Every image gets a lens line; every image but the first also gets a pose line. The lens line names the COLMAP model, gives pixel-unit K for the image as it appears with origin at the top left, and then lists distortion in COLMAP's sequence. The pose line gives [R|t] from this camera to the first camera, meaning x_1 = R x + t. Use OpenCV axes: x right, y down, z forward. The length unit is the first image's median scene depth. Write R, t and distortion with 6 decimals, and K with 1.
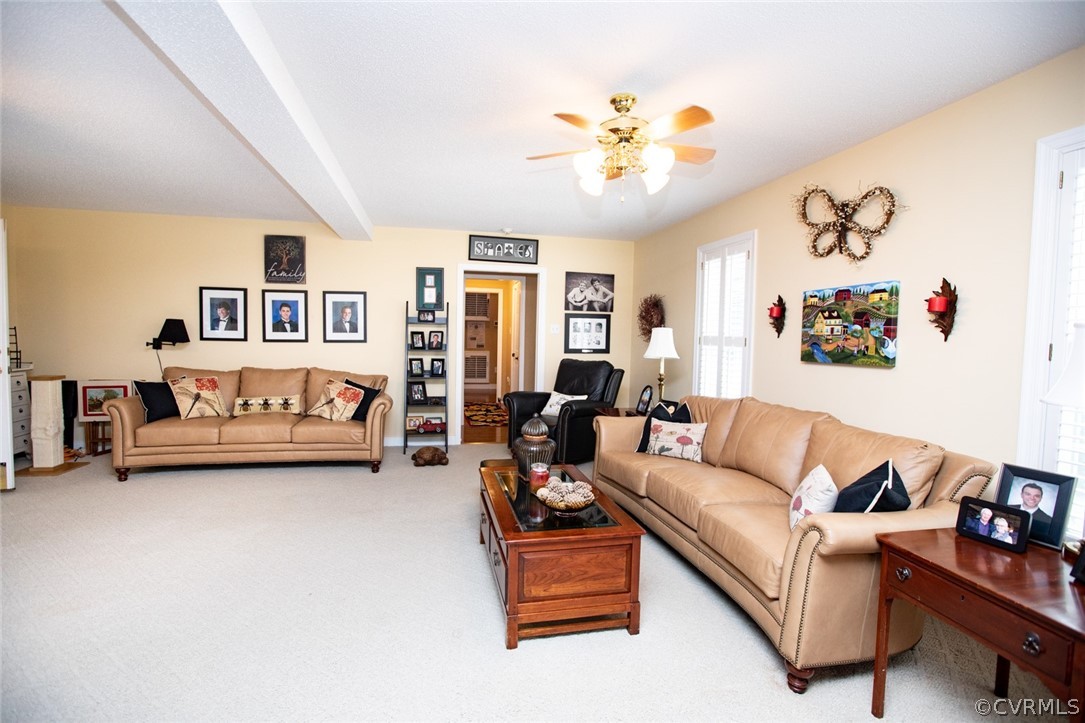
lens RADIAL K [[493.1, 0, 534.4], [0, 493.1, 358.1], [0, 0, 1]] dist [-0.054584, 0.018518]
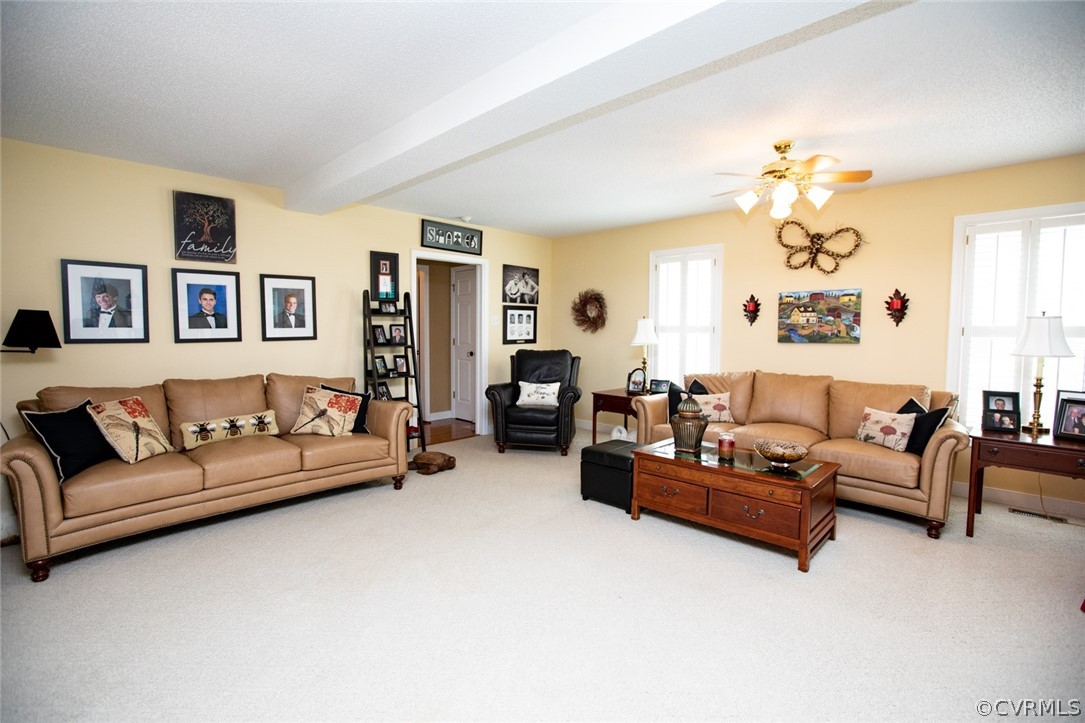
lens RADIAL K [[493.1, 0, 534.4], [0, 493.1, 358.1], [0, 0, 1]] dist [-0.054584, 0.018518]
pose [[0.836626, -0.049570, 0.545528, -0.512371], [0.039377, 0.998763, 0.030365, -0.011764], [-0.546358, -0.003923, 0.837543, 0.128631]]
